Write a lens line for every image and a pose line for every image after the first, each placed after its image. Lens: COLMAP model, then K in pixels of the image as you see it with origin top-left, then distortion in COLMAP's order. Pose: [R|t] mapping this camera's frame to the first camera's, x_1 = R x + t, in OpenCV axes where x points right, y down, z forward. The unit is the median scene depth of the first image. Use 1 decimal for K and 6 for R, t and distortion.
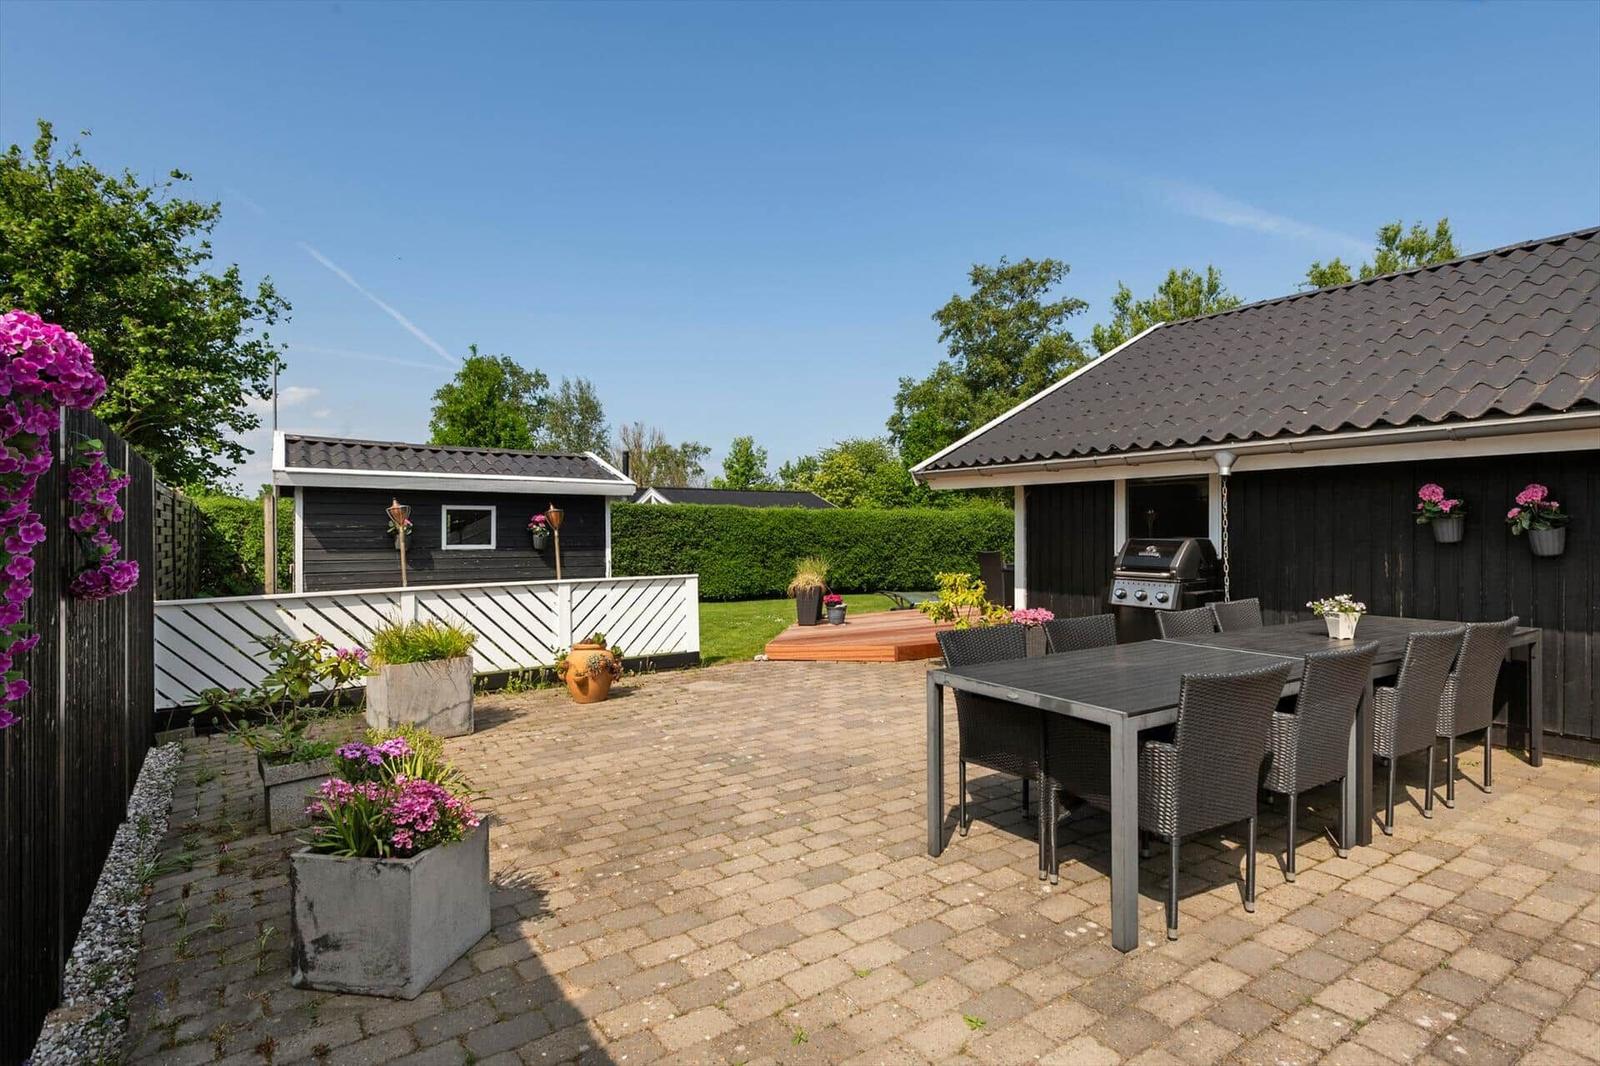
lens RADIAL K [[810.1, 0, 799.5], [0, 810.1, 542.9], [0, 0, 1]] dist [0.000954, -0.002146]
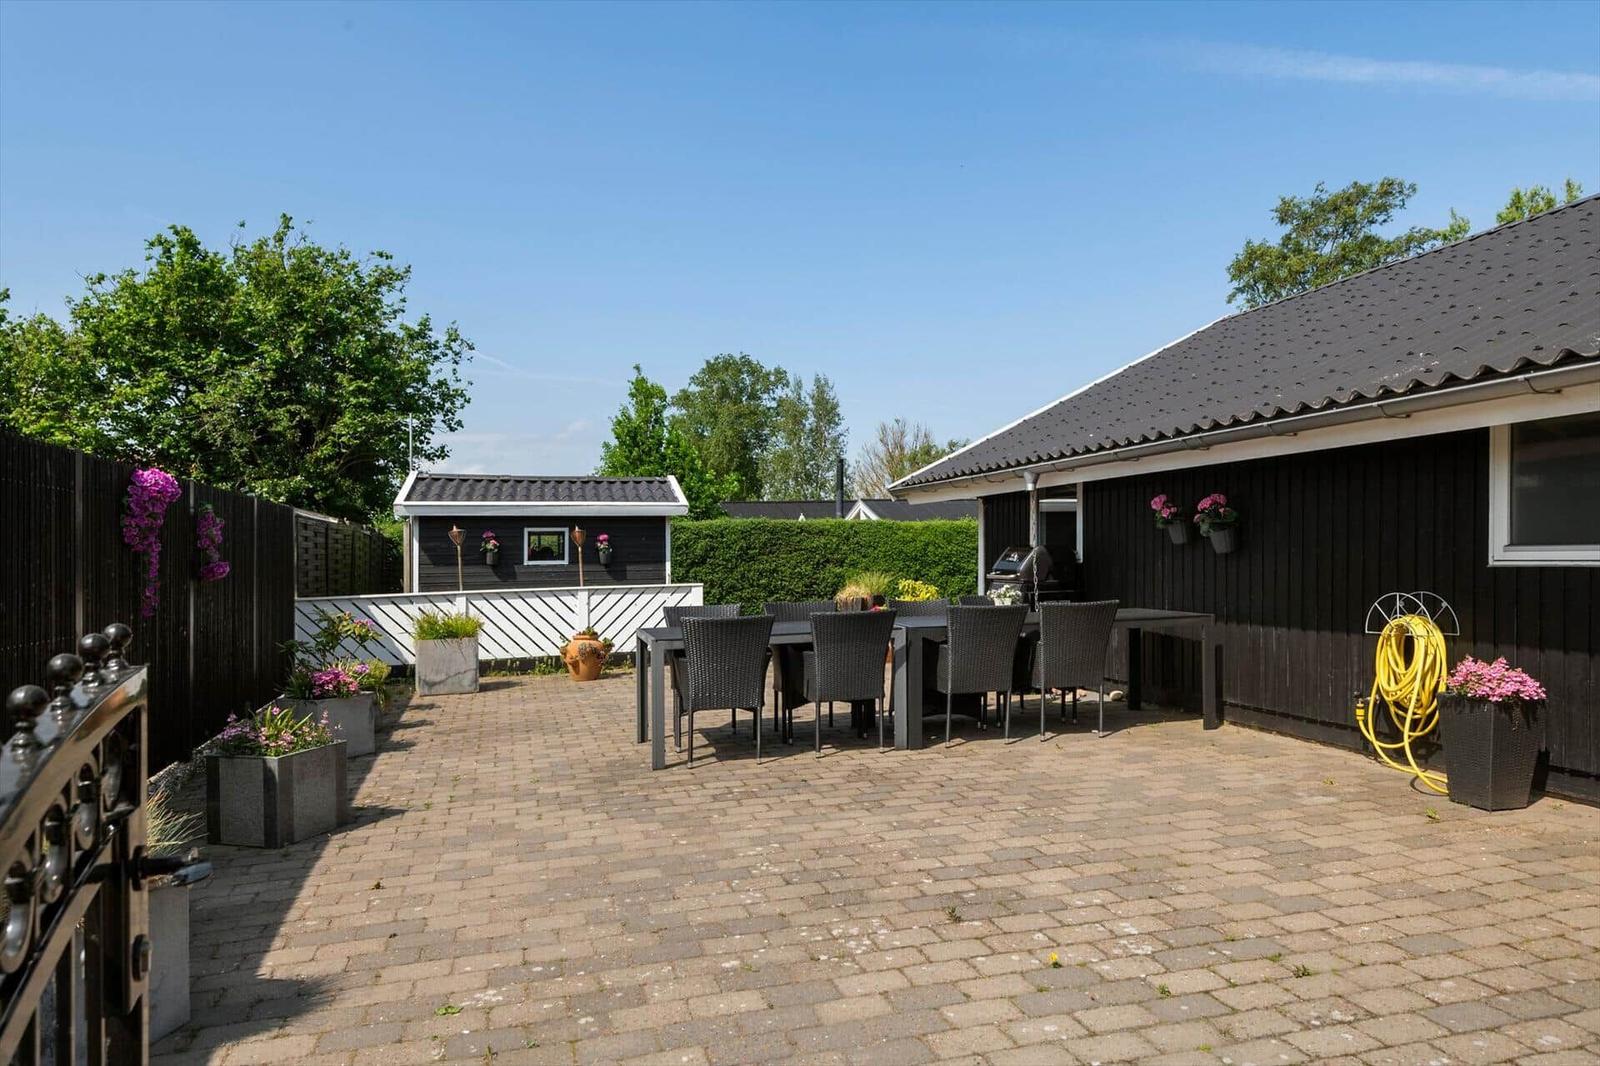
lens RADIAL K [[1010.0, 0, 800.0], [0, 1010.0, 533.0], [0, 0, 1]] dist [0.028258, 0.000909]
pose [[0.951476, -0.018978, -0.307136, 0.244229], [0.009384, 0.999422, -0.032685, 0.008388], [0.307579, 0.028217, 0.951104, -0.182566]]
